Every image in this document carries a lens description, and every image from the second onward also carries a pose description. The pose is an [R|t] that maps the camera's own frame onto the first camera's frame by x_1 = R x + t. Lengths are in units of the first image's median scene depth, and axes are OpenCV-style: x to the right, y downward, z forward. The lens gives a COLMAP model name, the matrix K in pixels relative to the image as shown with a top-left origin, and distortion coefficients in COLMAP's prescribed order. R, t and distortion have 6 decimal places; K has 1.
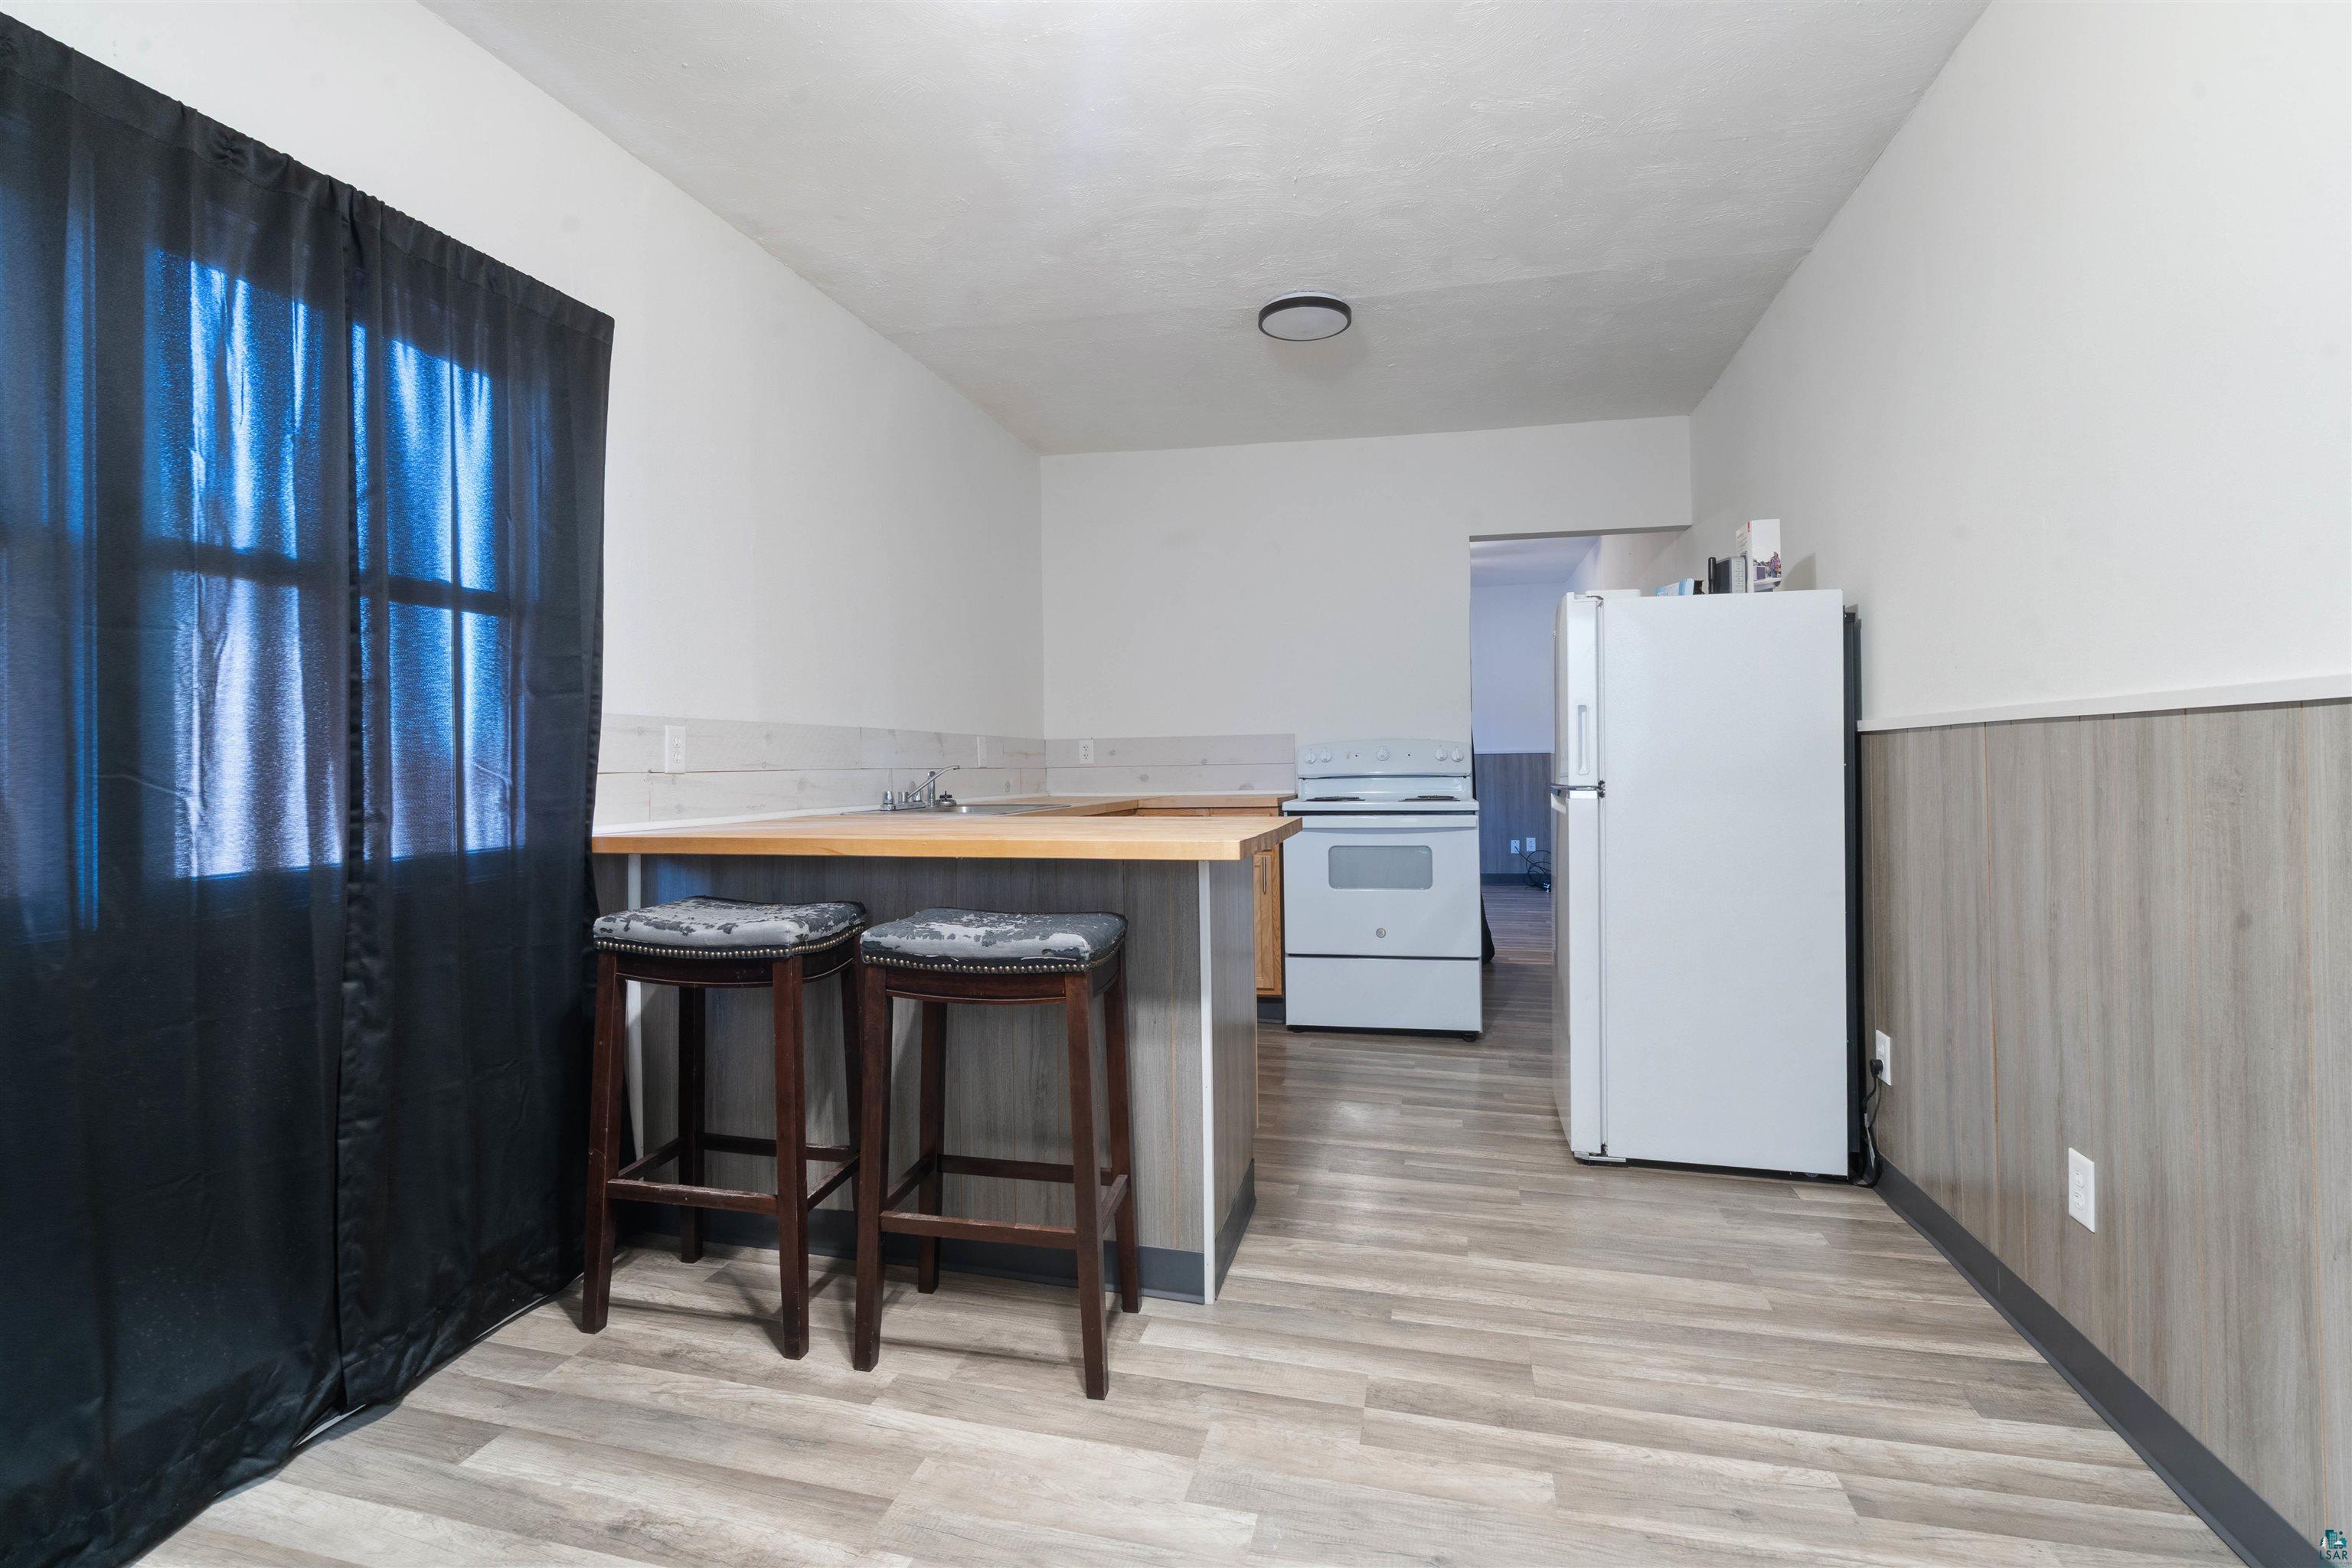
lens RADIAL K [[1060.5, 0, 1171.7], [0, 1060.5, 770.3], [0, 0, 1]] dist [0.004275, 0.000783]
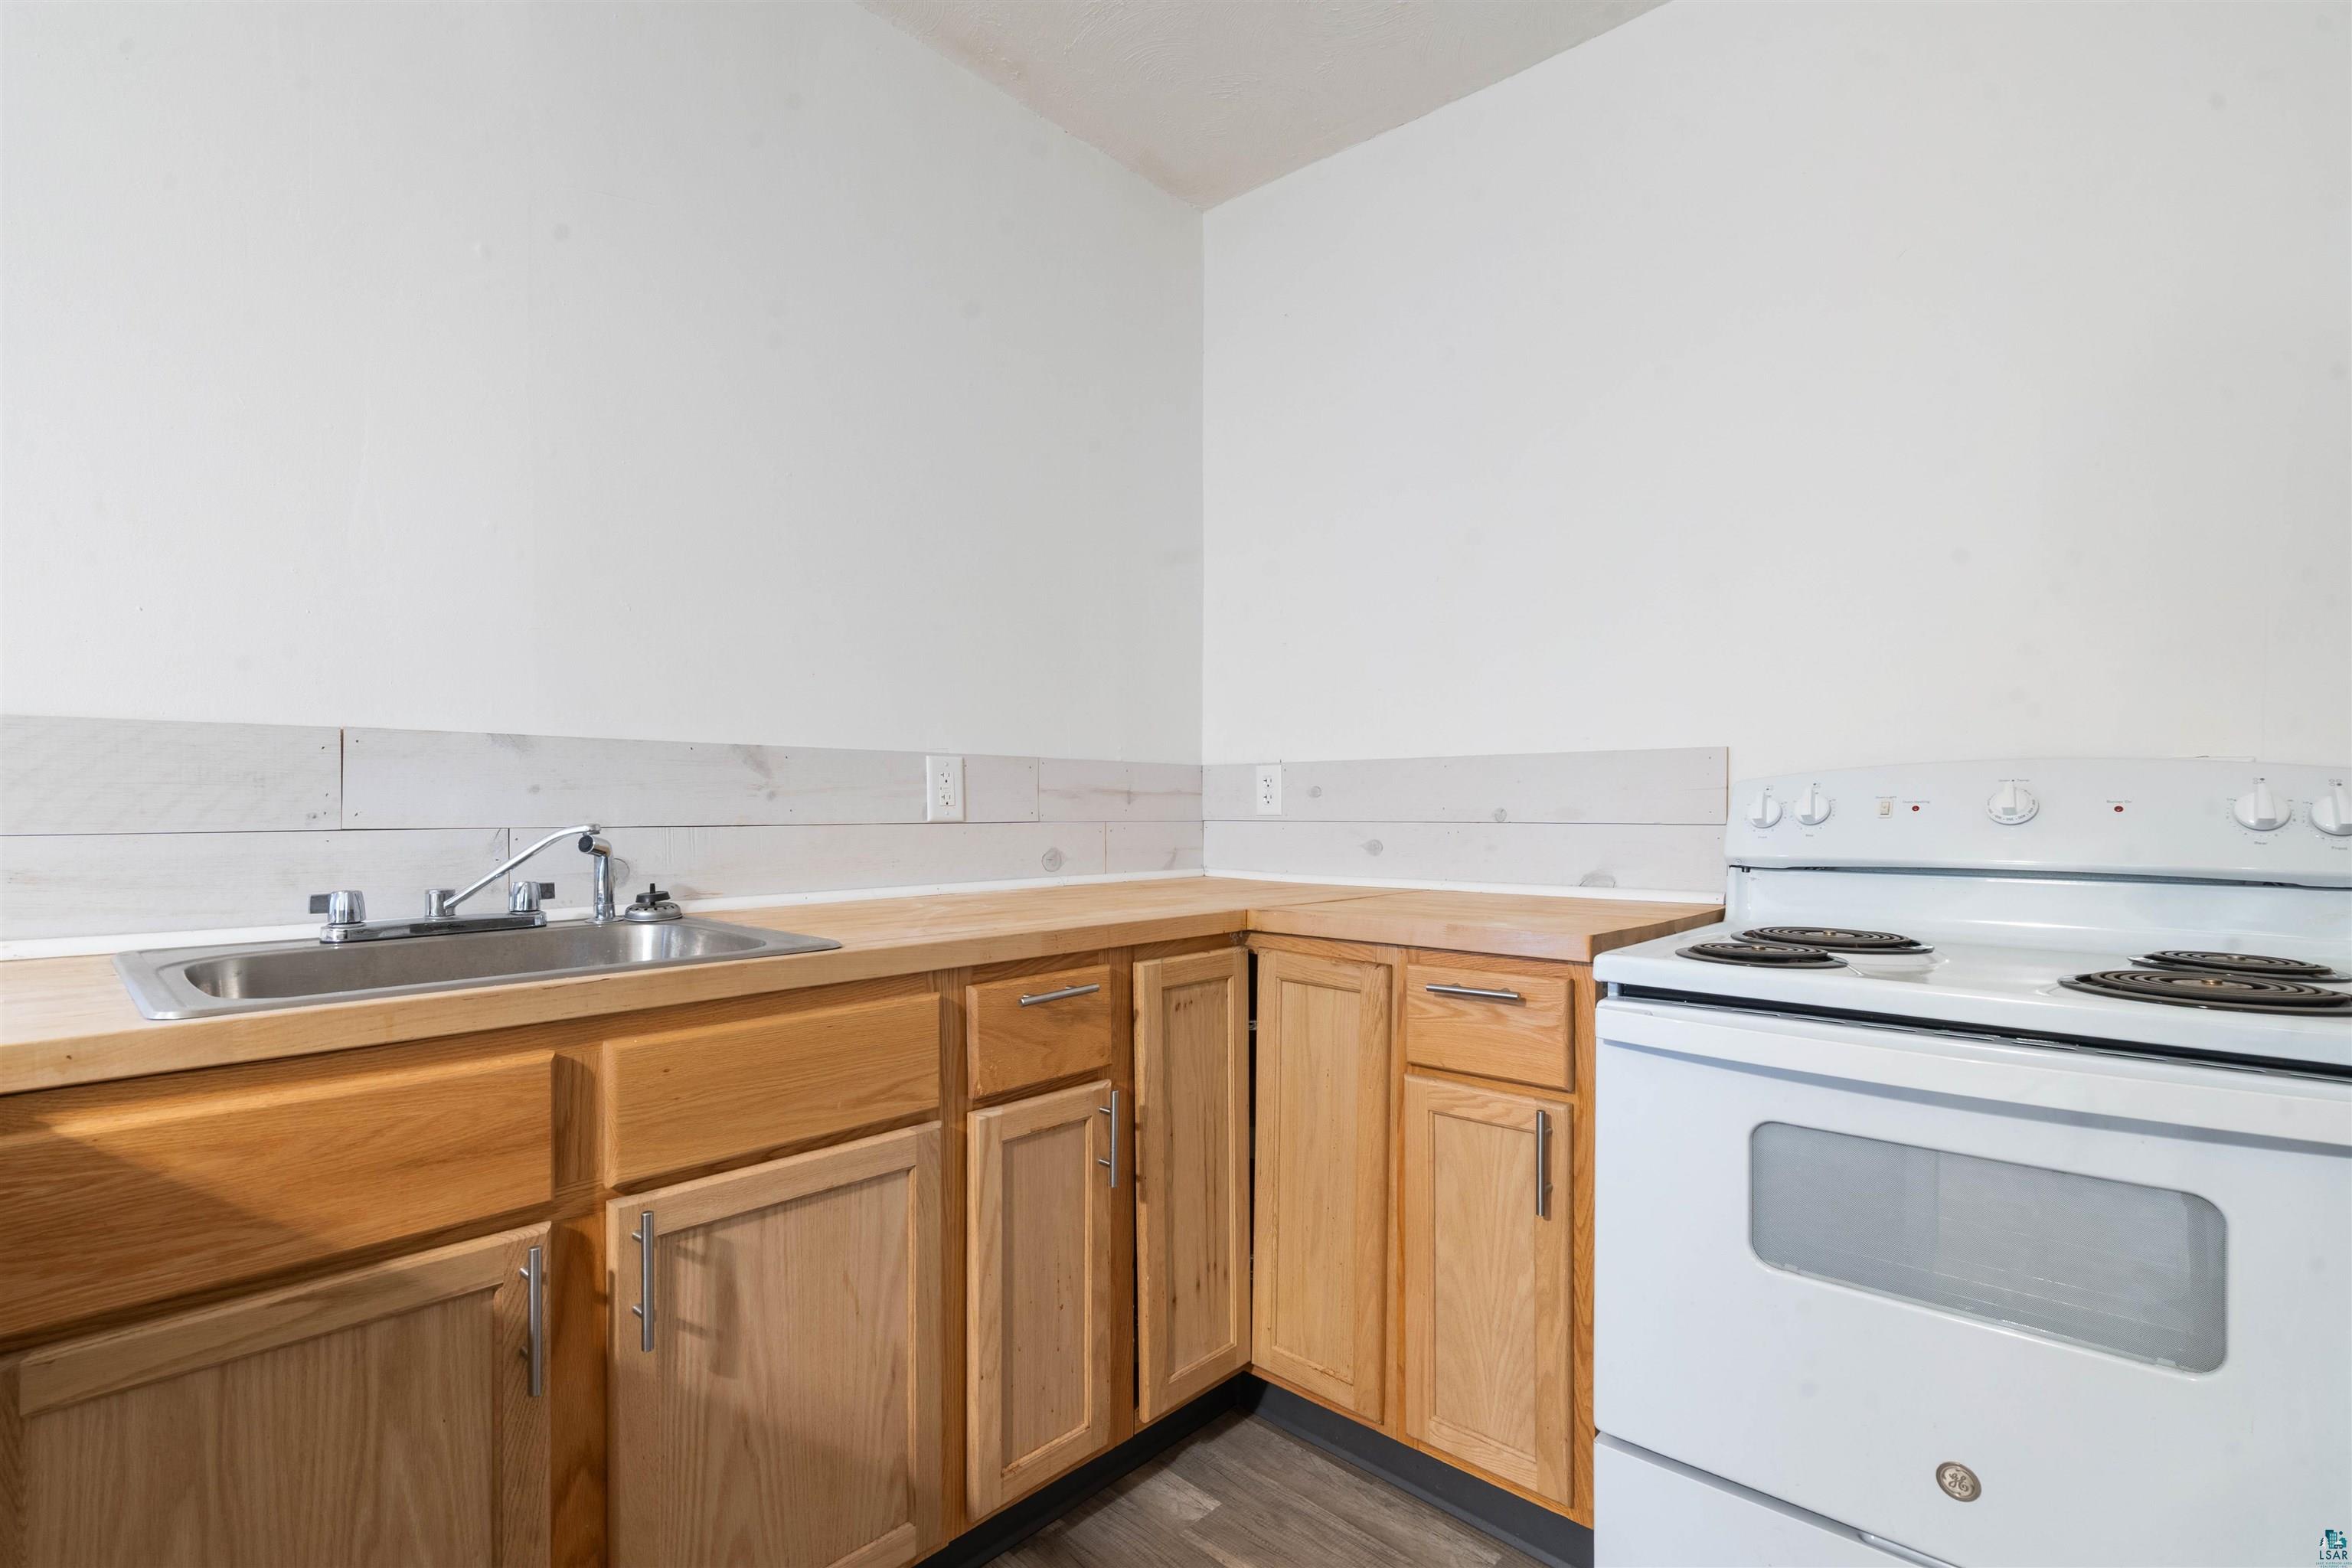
lens RADIAL K [[1060.5, 0, 1173.9], [0, 1060.5, 825.2], [0, 0, 1]] dist [0.004275, 0.000783]
pose [[0.862910, 0.023828, -0.504796, 0.138881], [-0.015170, 0.999659, 0.021256, -0.011450], [0.505130, -0.010685, 0.862977, 0.589127]]
